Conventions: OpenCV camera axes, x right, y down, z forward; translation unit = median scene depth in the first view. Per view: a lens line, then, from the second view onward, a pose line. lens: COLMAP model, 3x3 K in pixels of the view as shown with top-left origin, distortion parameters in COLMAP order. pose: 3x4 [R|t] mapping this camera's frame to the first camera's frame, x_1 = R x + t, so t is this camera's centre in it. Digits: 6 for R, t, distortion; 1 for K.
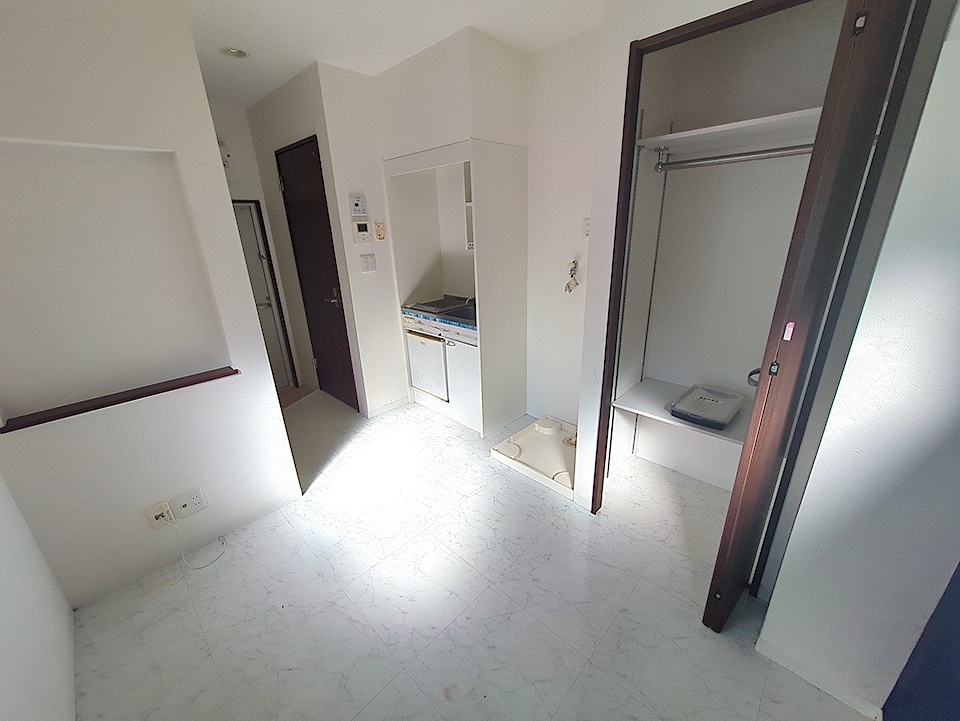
lens RADIAL K [[379.8, 0, 481.0], [0, 379.8, 360.1], [0, 0, 1]] dist [0.003387, 0.000433]
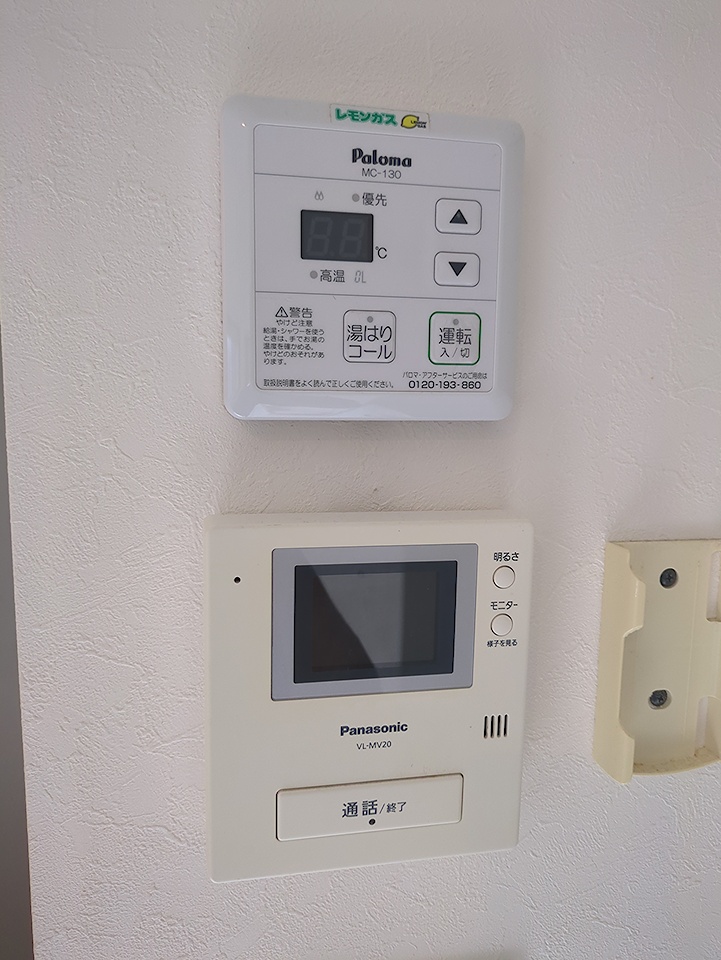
lens RADIAL K [[379.8, 0, 361.9], [0, 379.8, 477.5], [0, 0, 1]] dist [0.003387, 0.000433]
pose [[0.758657, 0.107728, -0.642522, -0.269296], [-0.244570, 0.961197, -0.127617, -0.348191], [0.603842, 0.253959, 0.755566, 0.916794]]
